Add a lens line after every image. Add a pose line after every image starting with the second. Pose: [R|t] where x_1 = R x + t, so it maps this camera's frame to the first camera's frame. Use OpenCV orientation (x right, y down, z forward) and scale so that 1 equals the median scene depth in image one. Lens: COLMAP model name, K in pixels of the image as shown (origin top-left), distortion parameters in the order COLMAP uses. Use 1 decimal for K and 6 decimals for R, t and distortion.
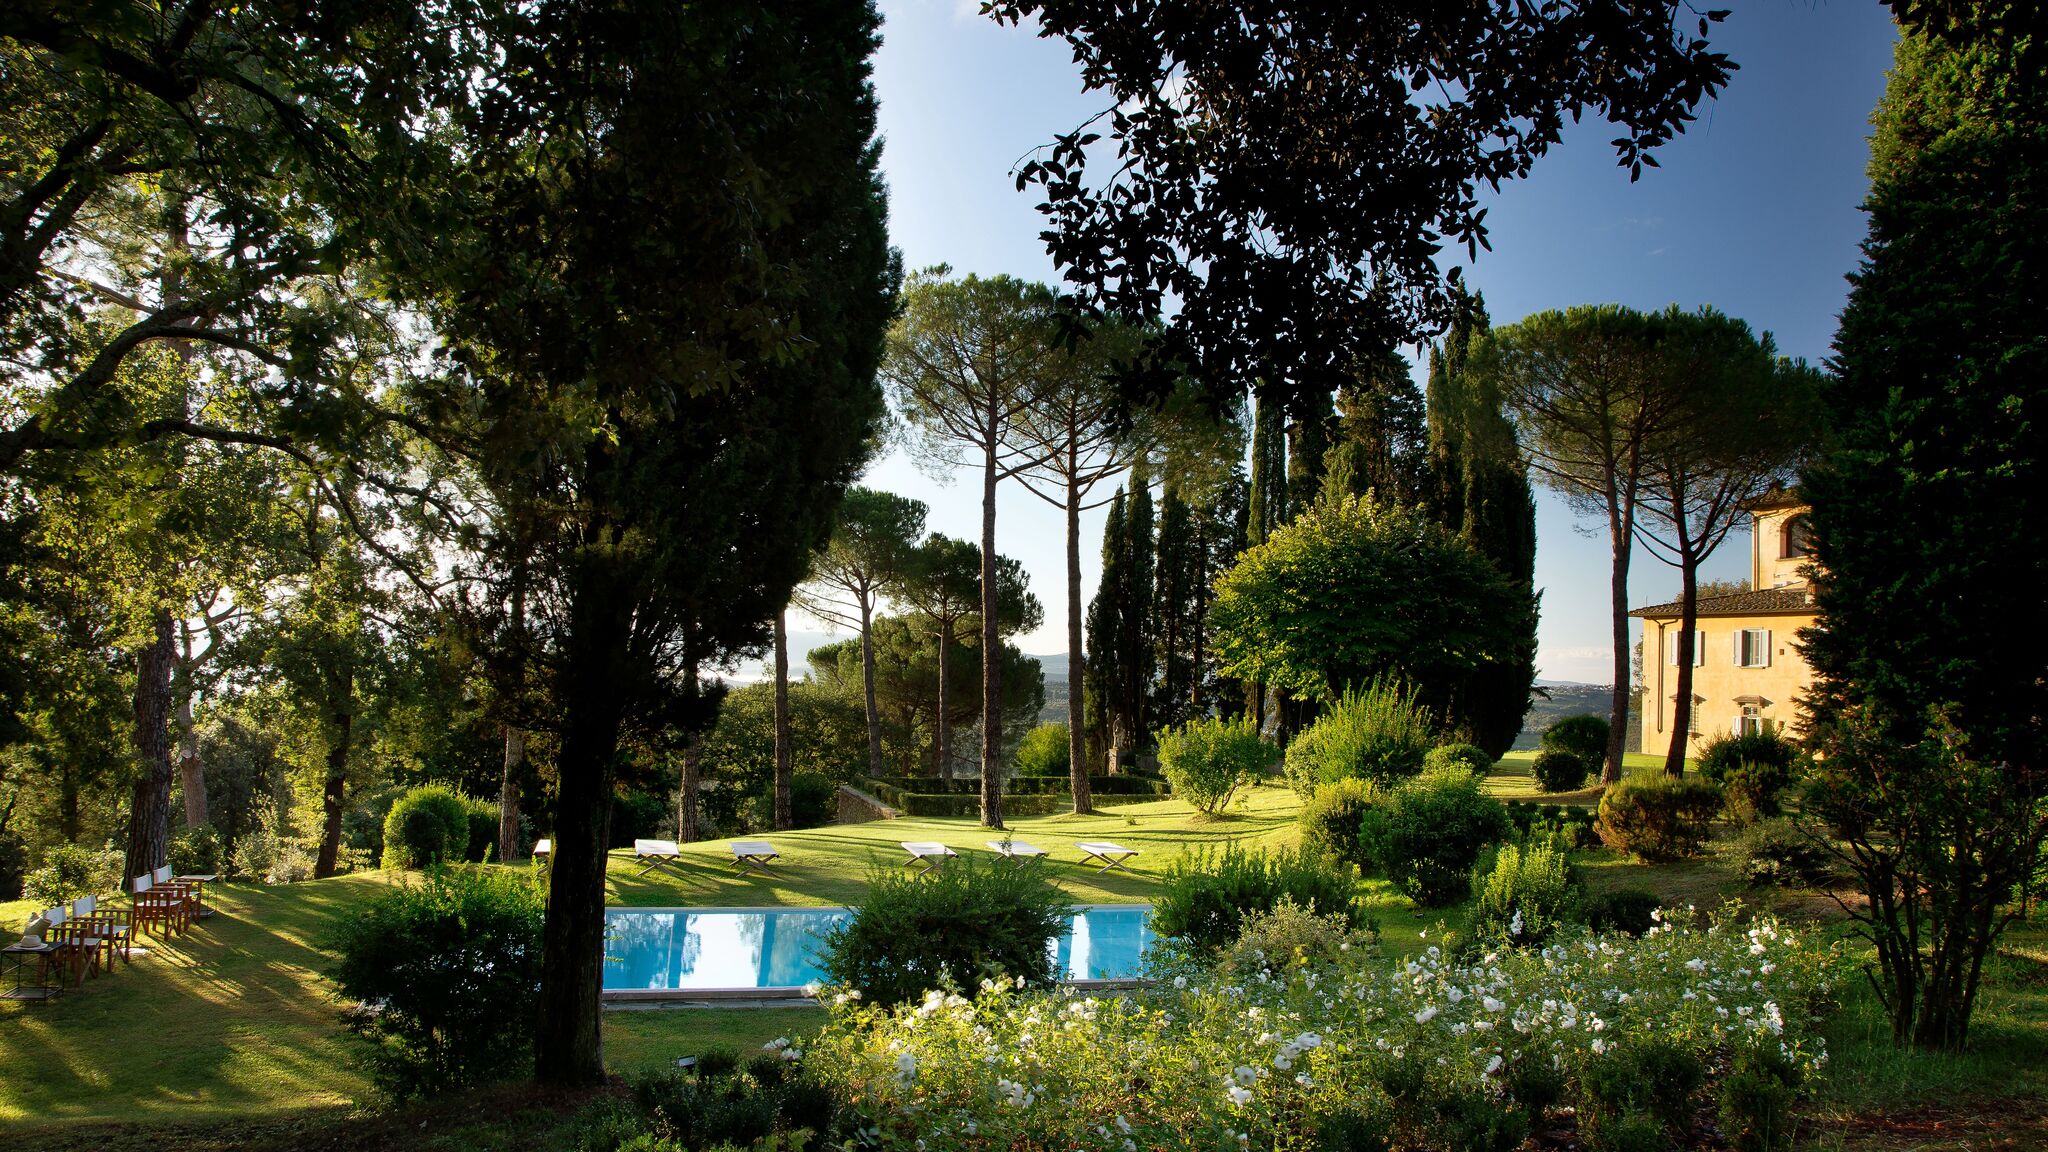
lens RADIAL K [[1663.9, 0, 1027.6], [0, 1663.9, 585.7], [0, 0, 1]] dist [-0.010399, -0.001151]
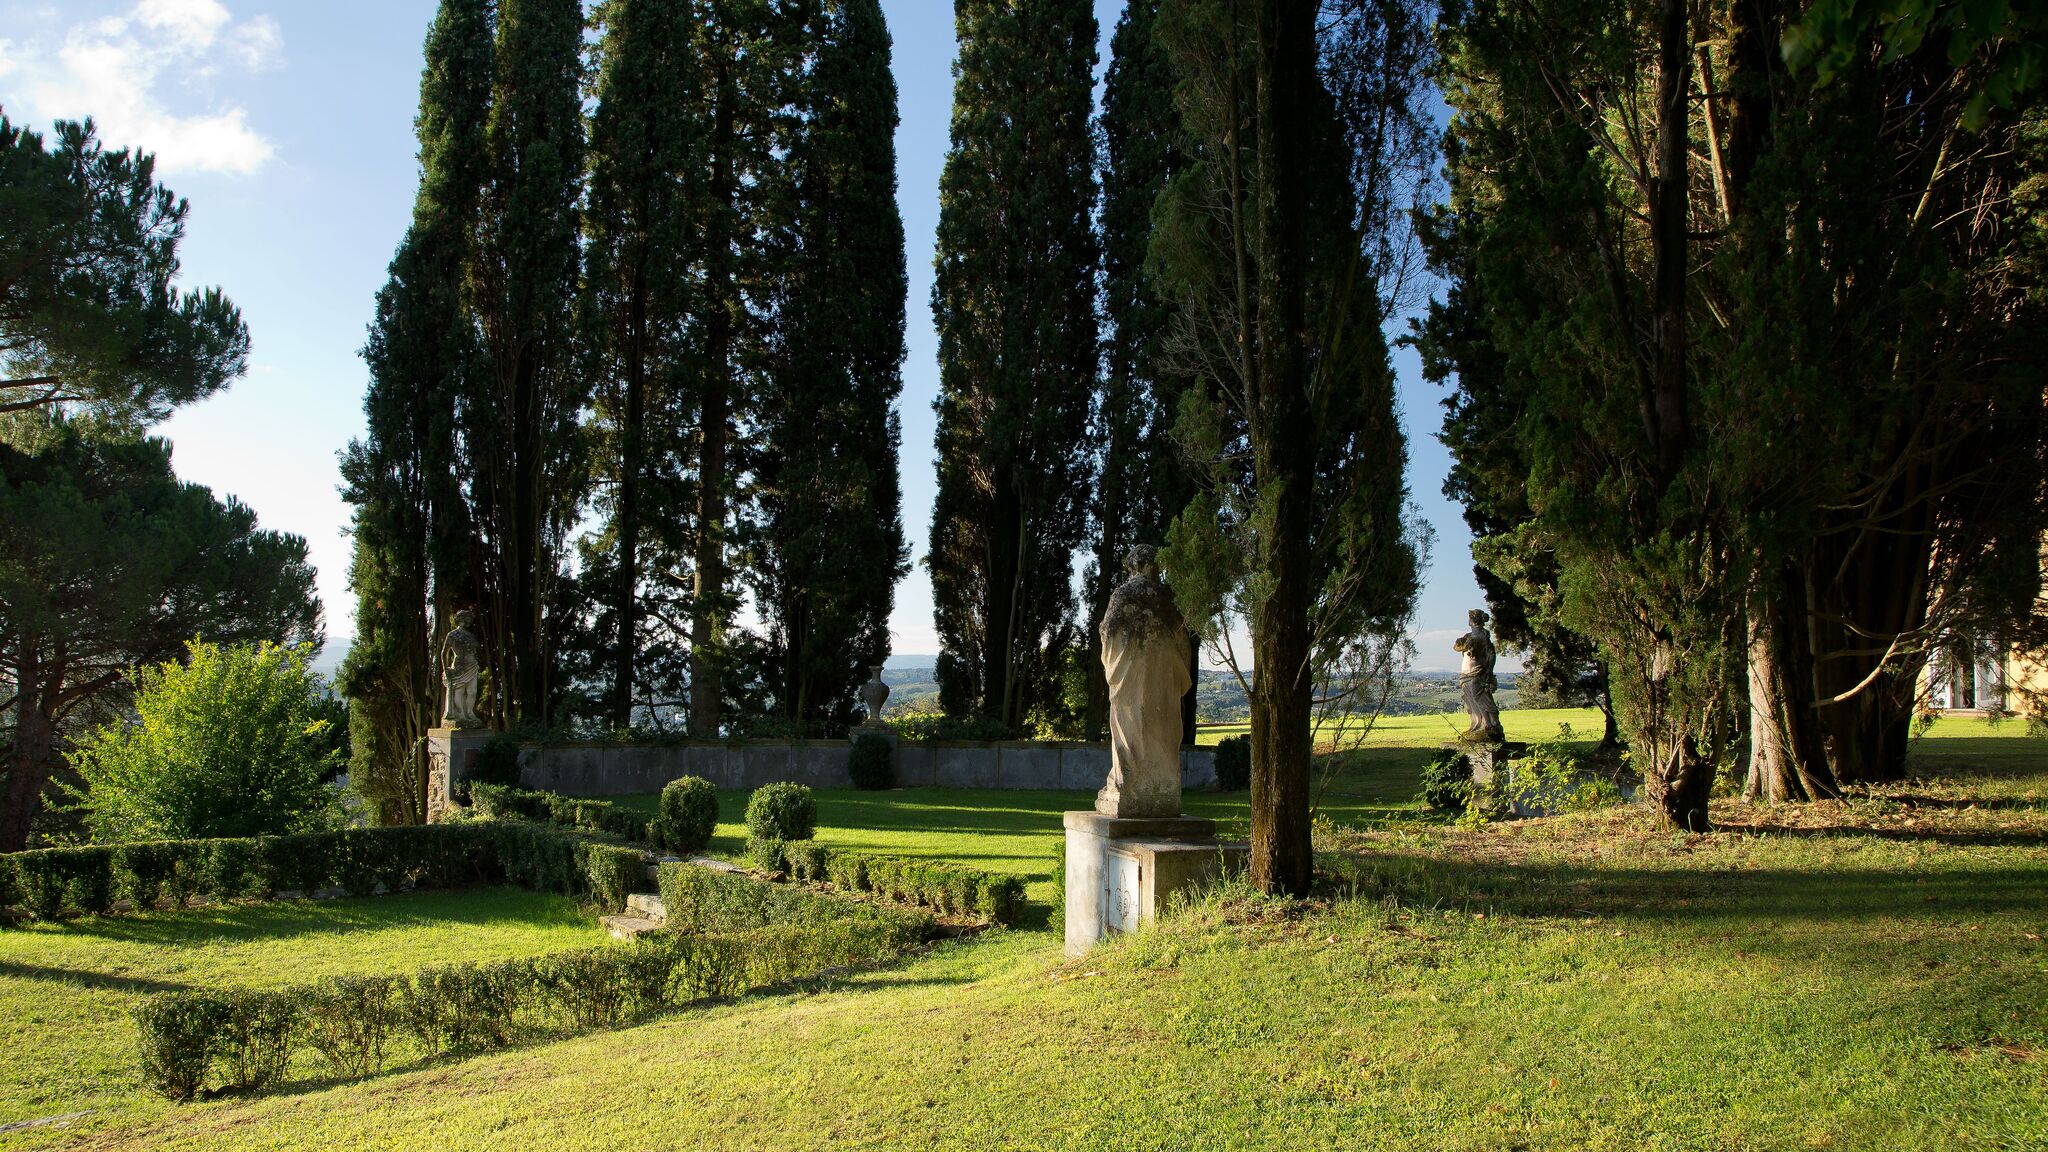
lens RADIAL K [[1729.8, 0, 1029.0], [0, 1729.8, 572.1], [0, 0, 1]] dist [-0.007999, 0.005335]
pose [[0.940515, 0.005138, 0.339714, 0.042746], [-0.002267, 0.999958, -0.008849, 0.069370], [-0.339745, 0.007552, 0.940487, 0.644943]]
